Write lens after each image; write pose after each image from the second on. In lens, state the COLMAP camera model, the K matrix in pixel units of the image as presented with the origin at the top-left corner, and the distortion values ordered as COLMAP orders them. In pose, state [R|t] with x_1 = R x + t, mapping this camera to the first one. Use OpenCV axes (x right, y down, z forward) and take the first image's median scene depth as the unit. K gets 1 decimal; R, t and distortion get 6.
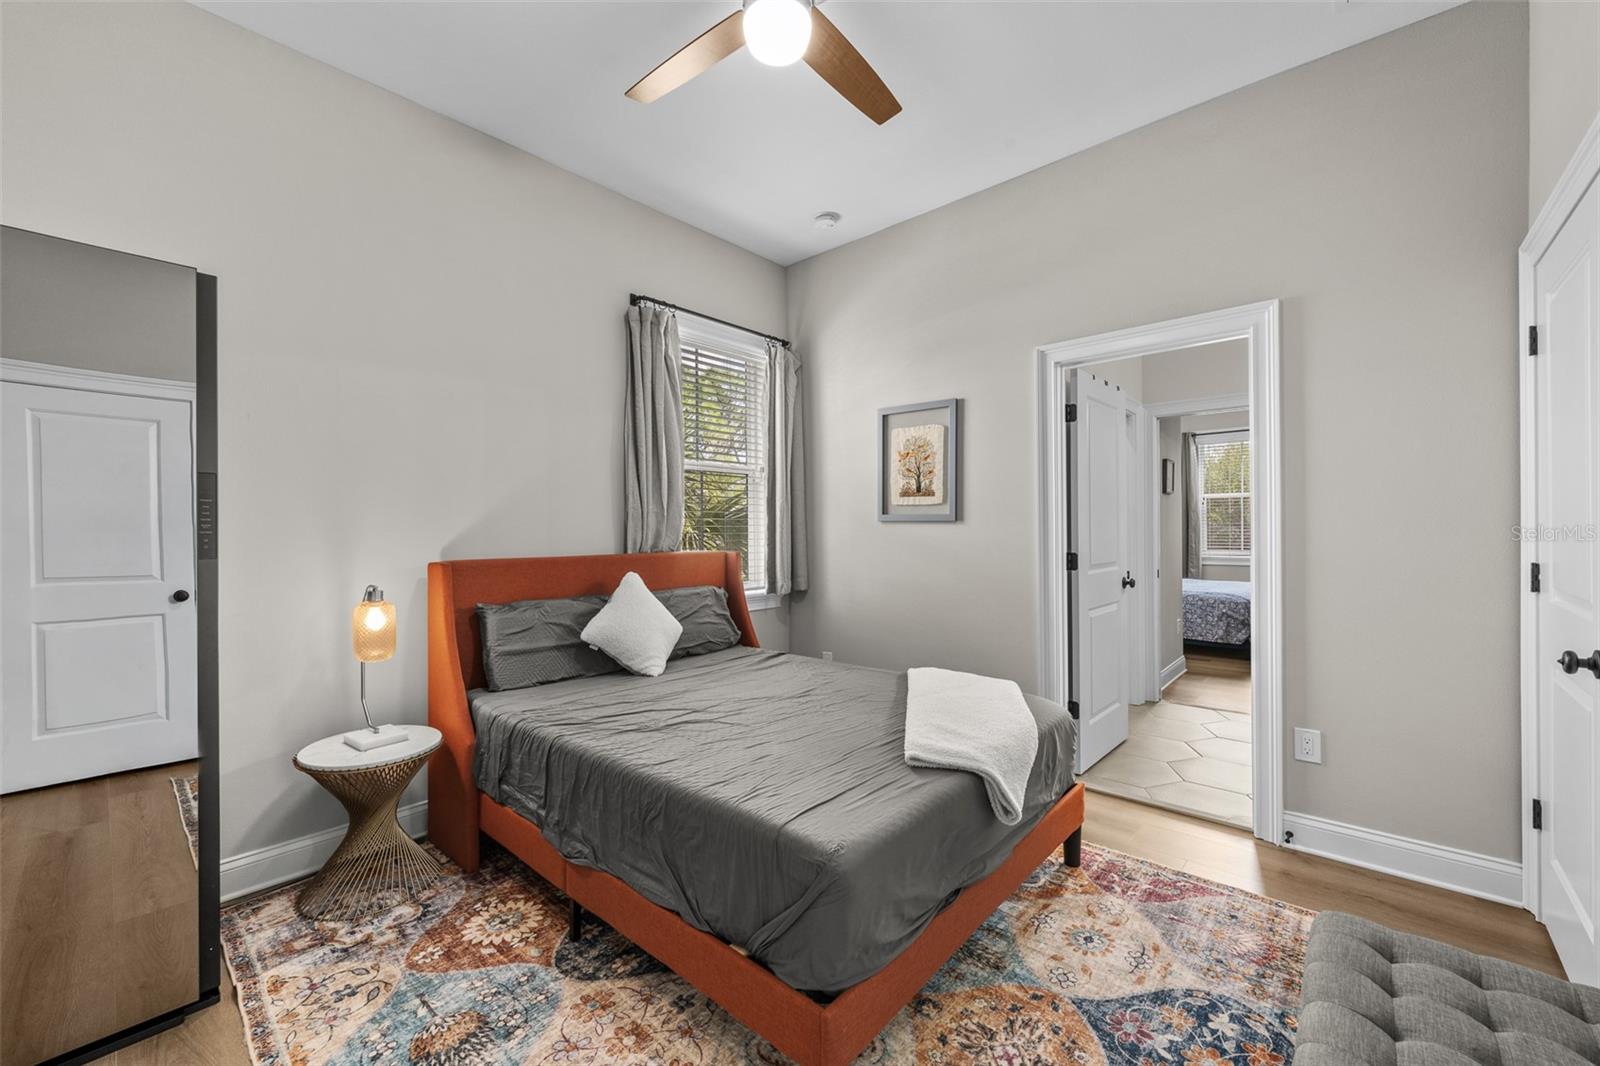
lens RADIAL K [[640.0, 0, 800.0], [0, 640.0, 533.0], [0, 0, 1]] dist [-0.001659, -0.000076]
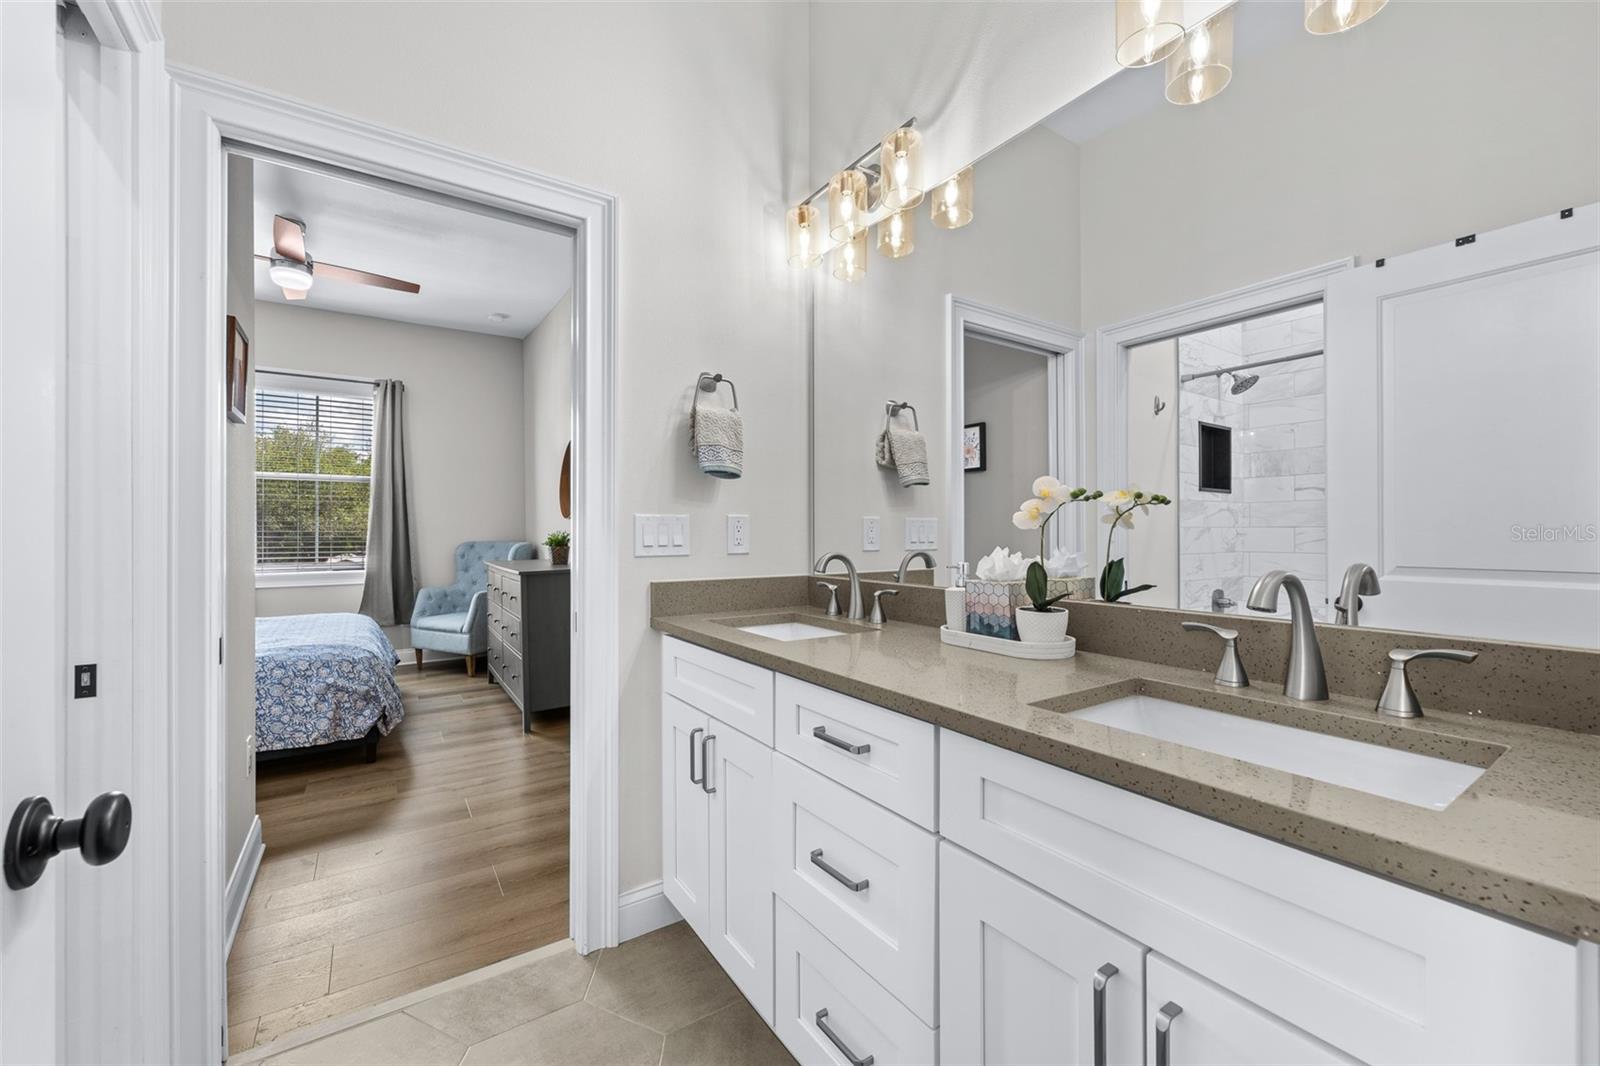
lens RADIAL K [[640.0, 0, 800.0], [0, 640.0, 533.0], [0, 0, 1]] dist [-0.001659, -0.000076]
pose [[0.254351, 0.007411, 0.967084, 0.256161], [0.005998, 0.999939, -0.009241, 0.008925], [-0.967093, 0.008151, 0.254291, 0.495490]]
